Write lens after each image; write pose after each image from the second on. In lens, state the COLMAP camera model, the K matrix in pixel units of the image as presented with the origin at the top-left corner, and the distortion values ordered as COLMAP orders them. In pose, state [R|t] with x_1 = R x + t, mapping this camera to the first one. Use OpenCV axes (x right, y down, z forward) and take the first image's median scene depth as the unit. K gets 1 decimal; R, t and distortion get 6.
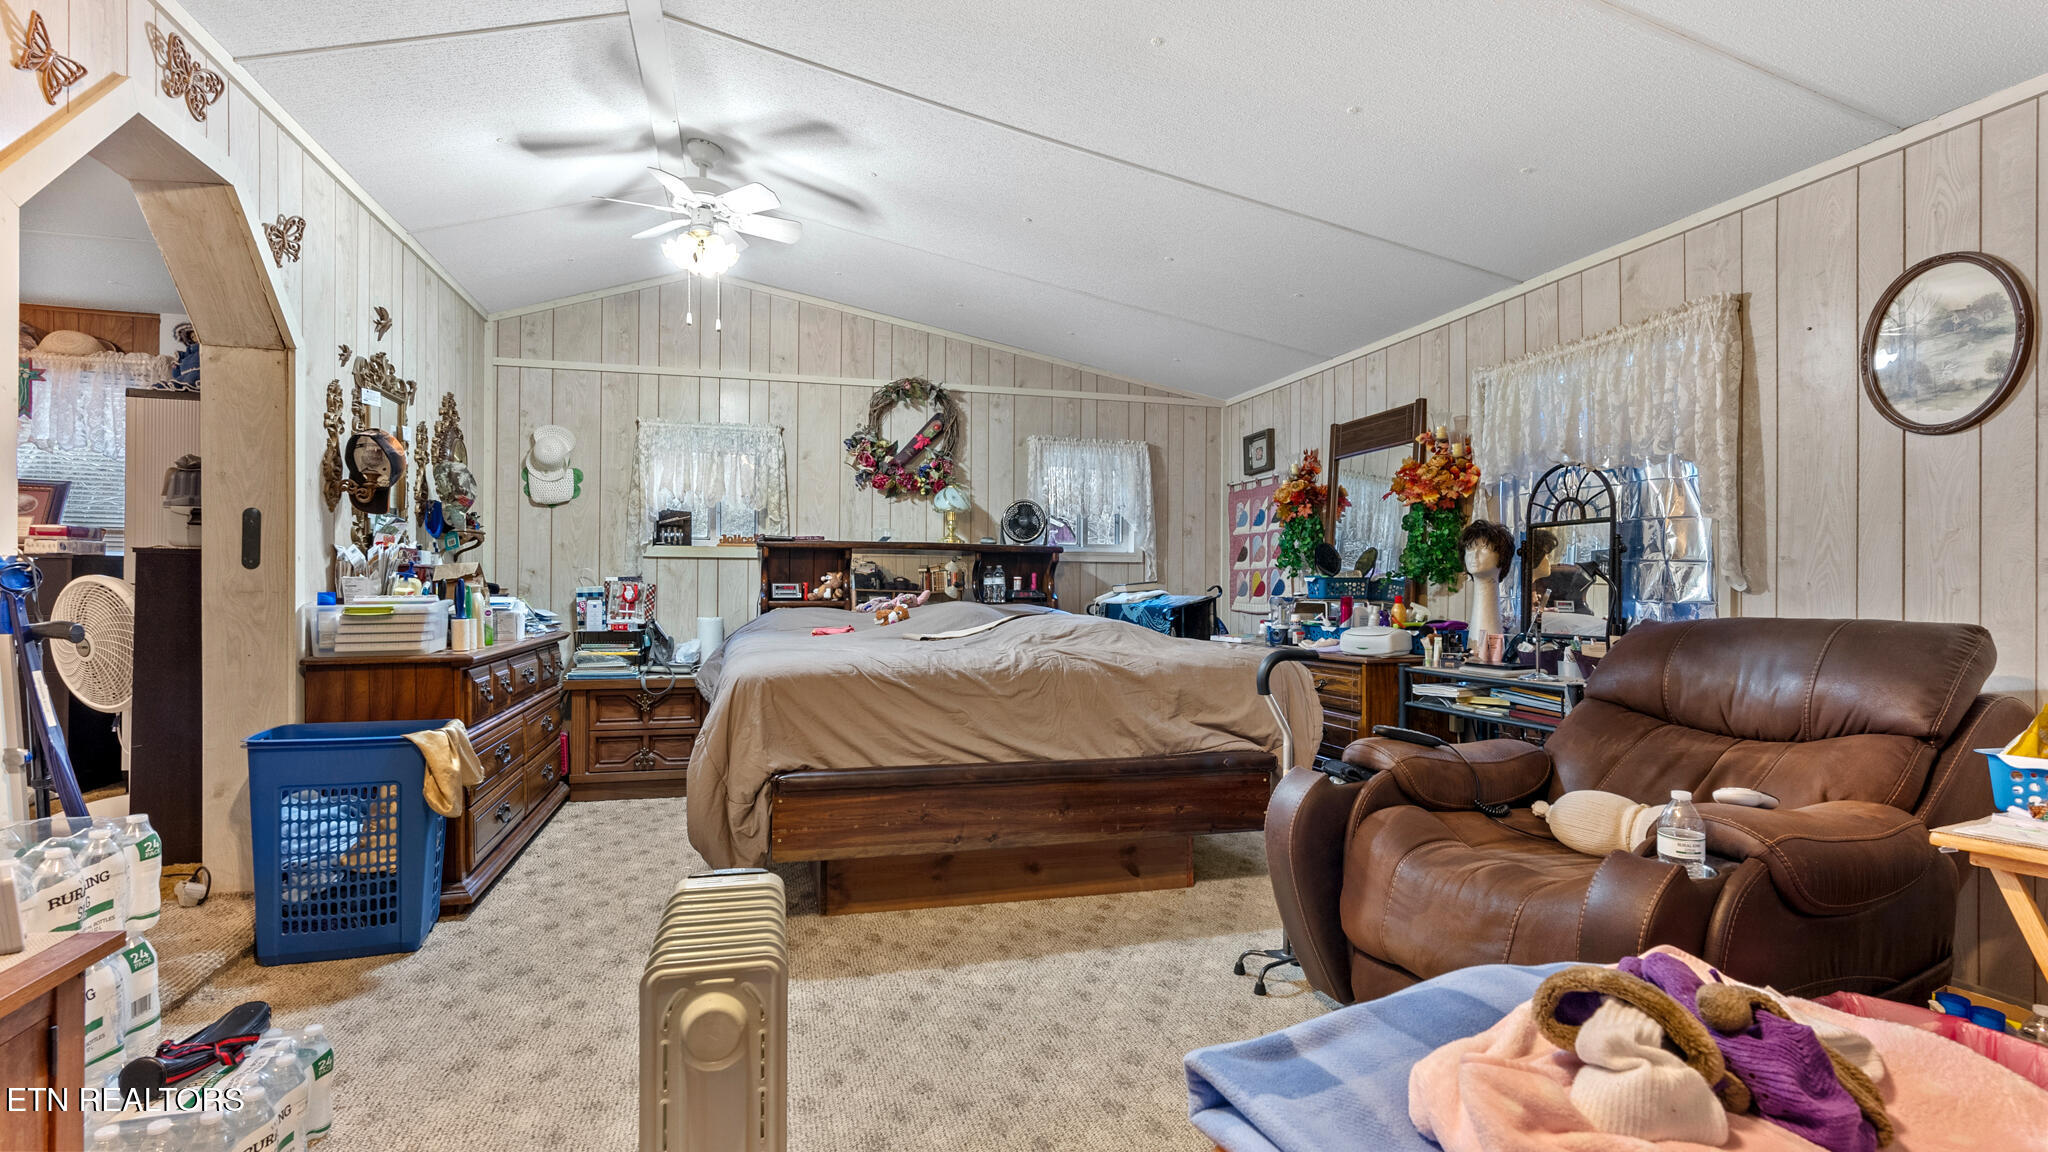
lens RADIAL K [[943.2, 0, 1006.9], [0, 943.2, 584.1], [0, 0, 1]] dist [-0.008343, 0.003423]
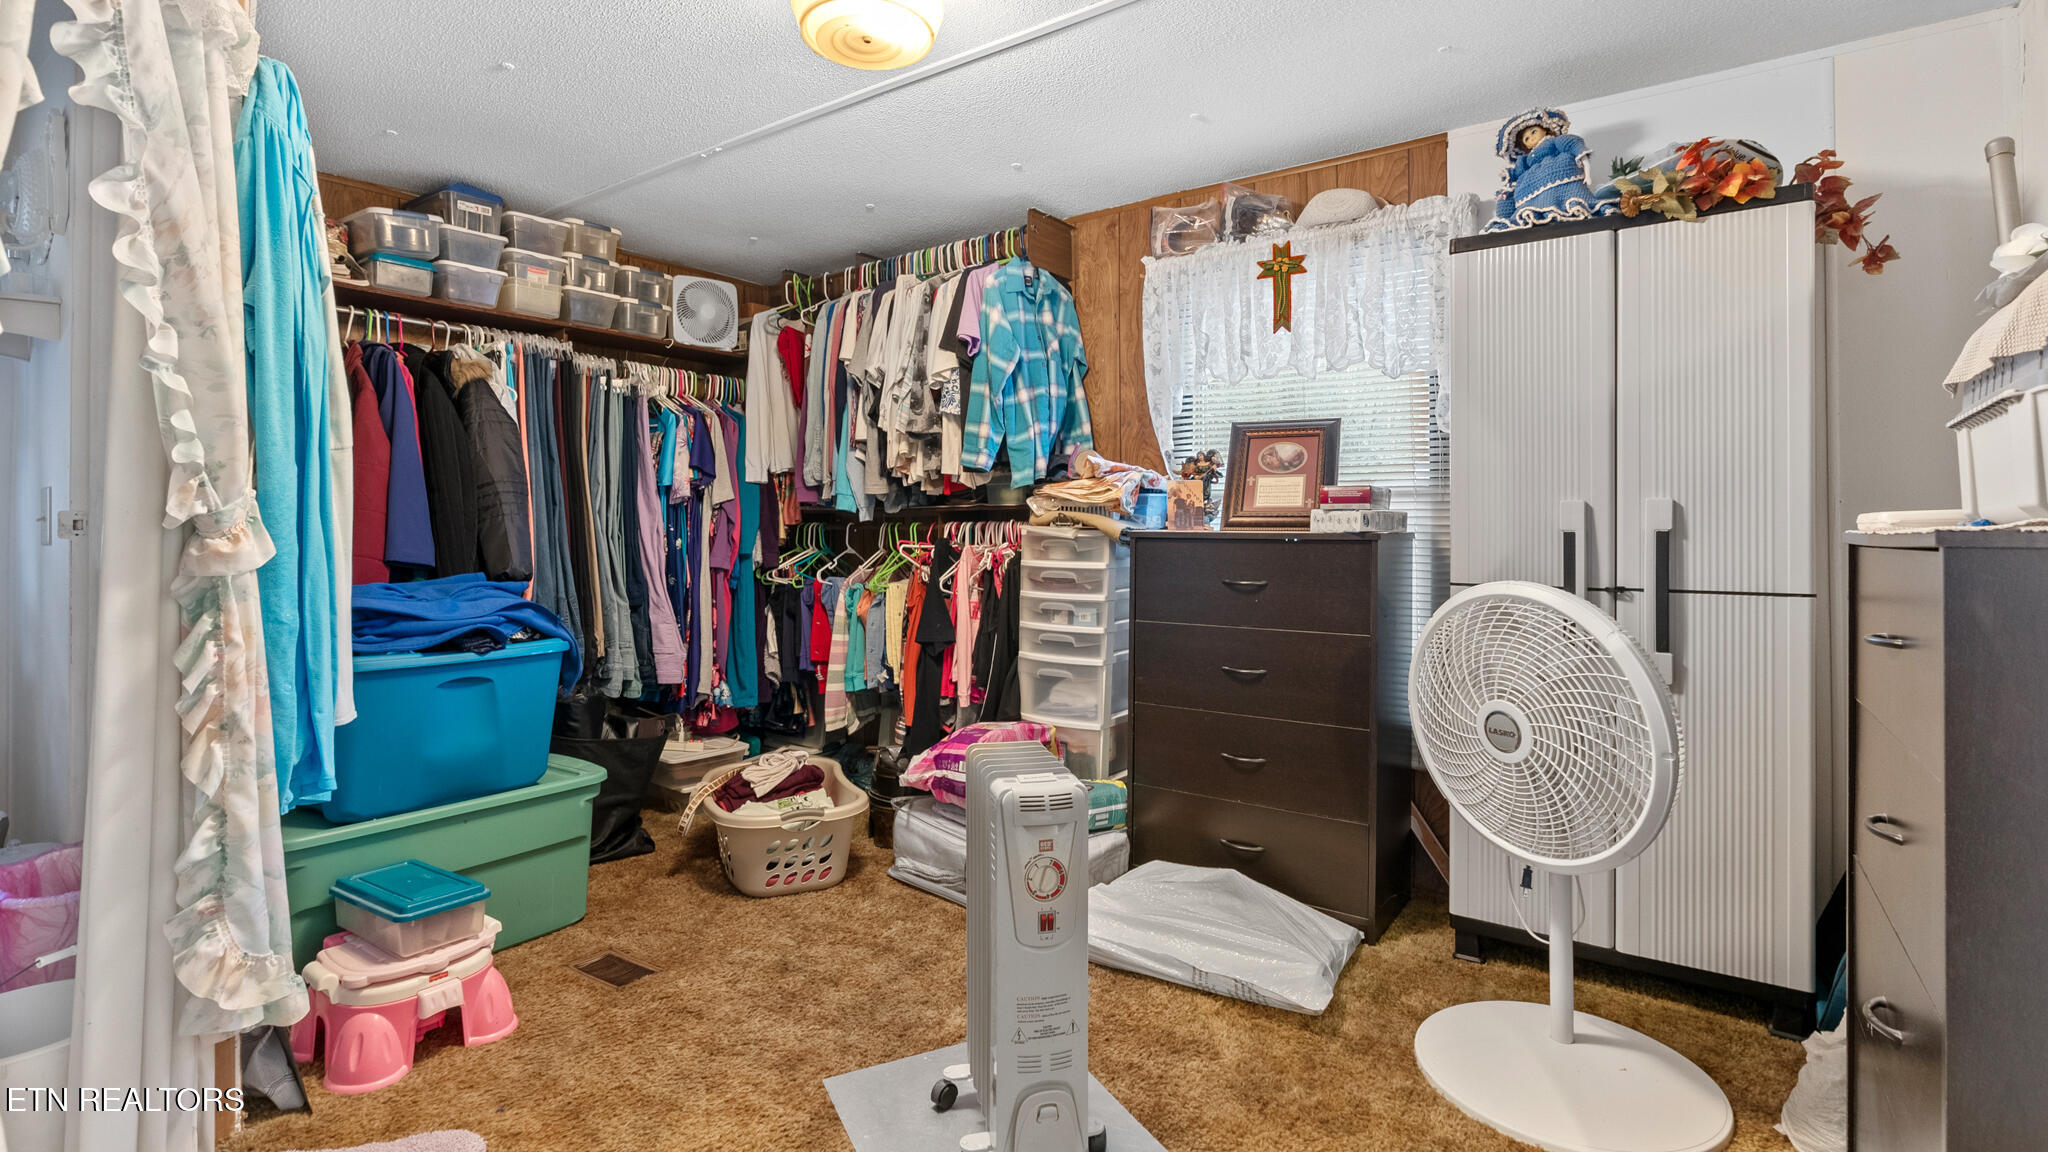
lens RADIAL K [[943.2, 0, 1020.8], [0, 943.2, 529.5], [0, 0, 1]] dist [-0.008343, 0.003423]
pose [[0.637099, -0.015612, -0.770624, -0.653789], [0.005103, 0.999858, -0.016037, -0.024736], [0.770765, 0.006284, 0.637088, 0.427662]]
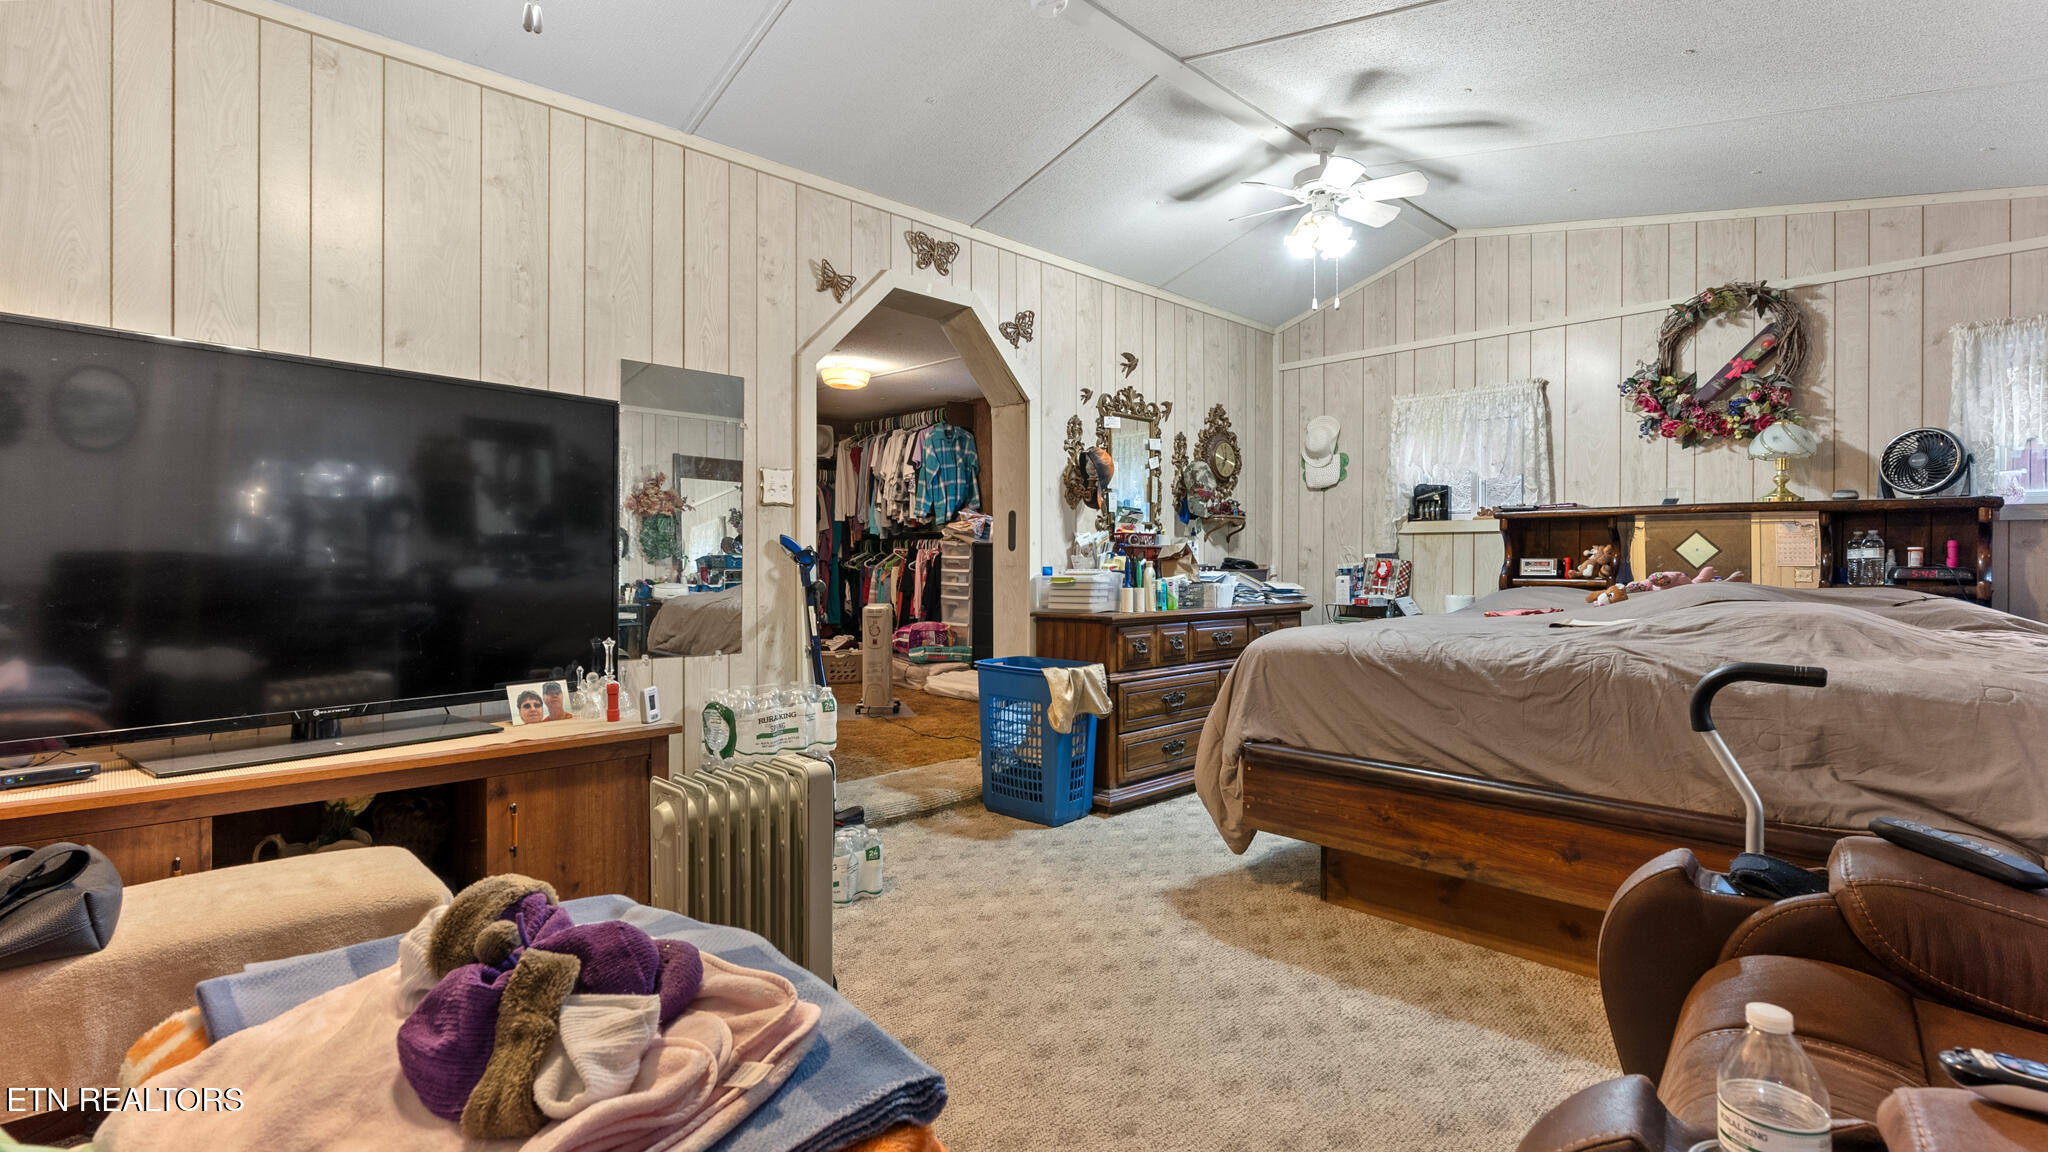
lens RADIAL K [[943.2, 0, 1011.1], [0, 943.2, 559.2], [0, 0, 1]] dist [-0.008343, 0.003423]
pose [[0.487290, -0.005717, -0.873221, 0.345026], [0.002418, 0.999984, -0.005198, 0.003439], [0.873237, 0.000421, 0.487296, 0.172010]]
